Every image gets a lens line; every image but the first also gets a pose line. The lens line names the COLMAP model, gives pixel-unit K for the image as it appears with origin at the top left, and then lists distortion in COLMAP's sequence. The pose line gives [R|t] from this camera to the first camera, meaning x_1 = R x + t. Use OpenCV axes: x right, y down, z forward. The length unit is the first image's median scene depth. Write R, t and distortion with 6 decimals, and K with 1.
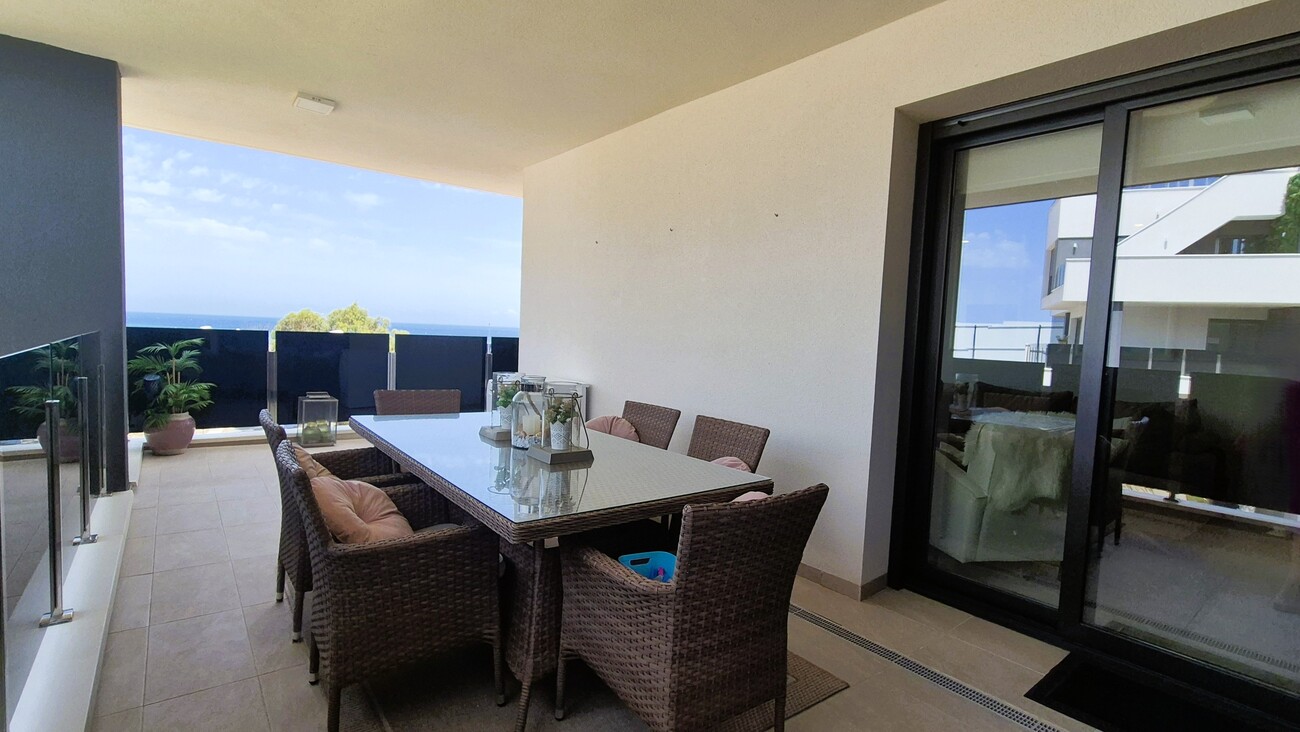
lens RADIAL K [[607.6, 0, 654.7], [0, 607.6, 369.6], [0, 0, 1]] dist [-0.001286, -0.000038]
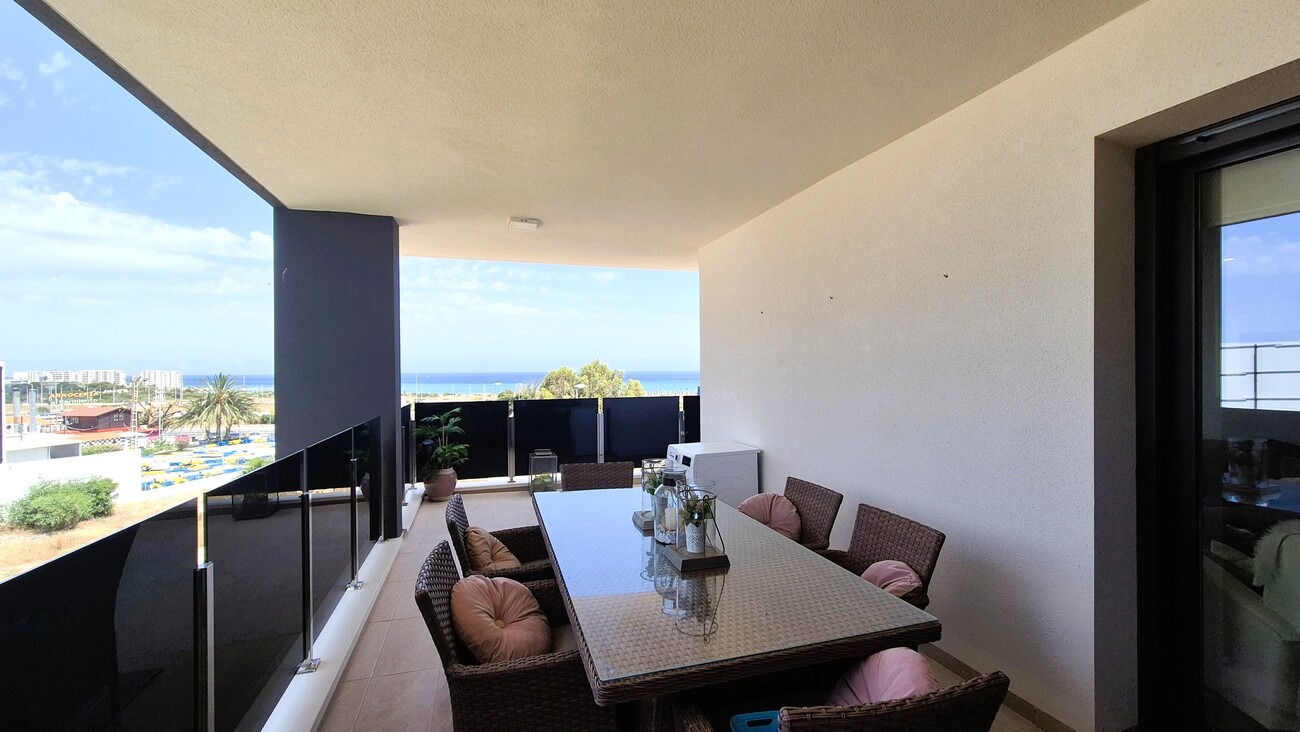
lens RADIAL K [[536.5, 0, 652.0], [0, 536.5, 369.9], [0, 0, 1]] dist [0.000812, 0.000516]
pose [[0.935004, -0.048620, -0.351287, 0.053782], [0.023906, 0.996945, -0.074352, -0.054721], [0.353829, 0.061122, 0.933311, 0.094732]]
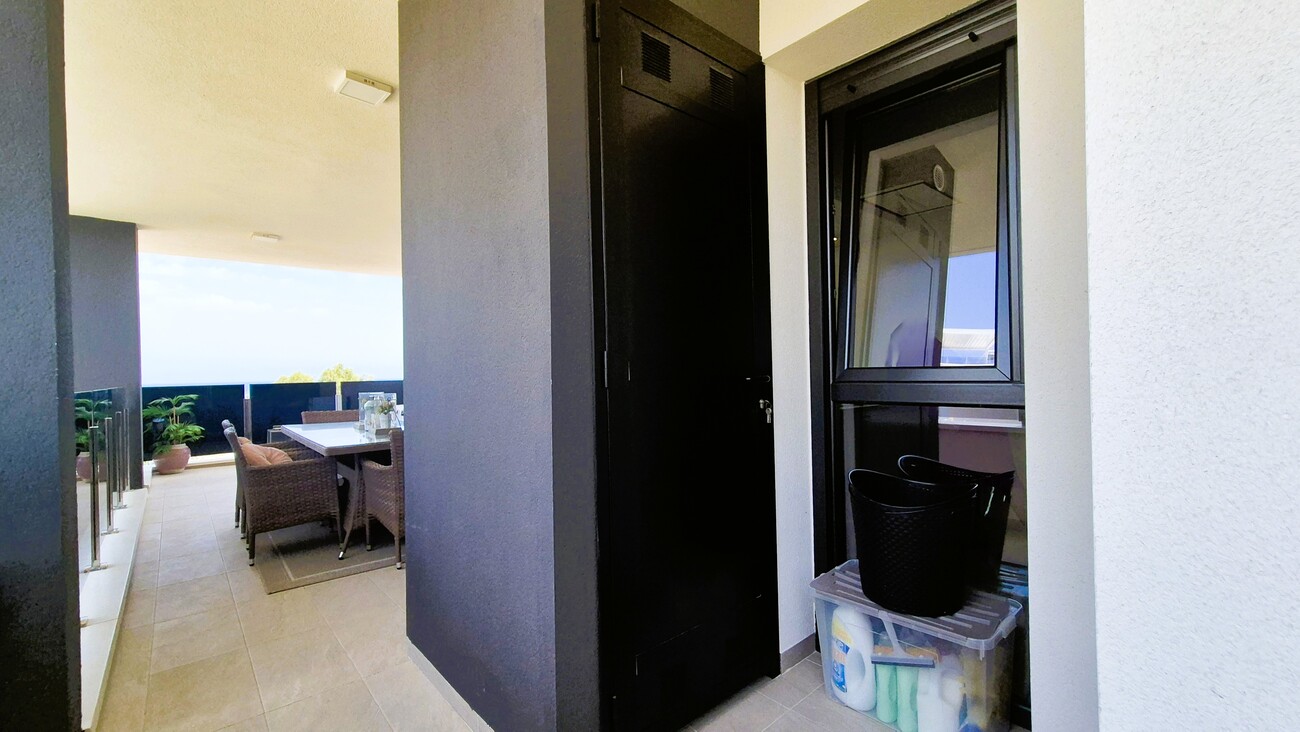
lens RADIAL K [[534.3, 0, 649.0], [0, 534.3, 371.4], [0, 0, 1]] dist [0.010792, 0.000343]
pose [[0.996715, -0.061028, 0.053252, 0.357108], [0.064276, 0.996030, -0.061582, 0.064406], [-0.049282, 0.064802, 0.996680, -0.447665]]
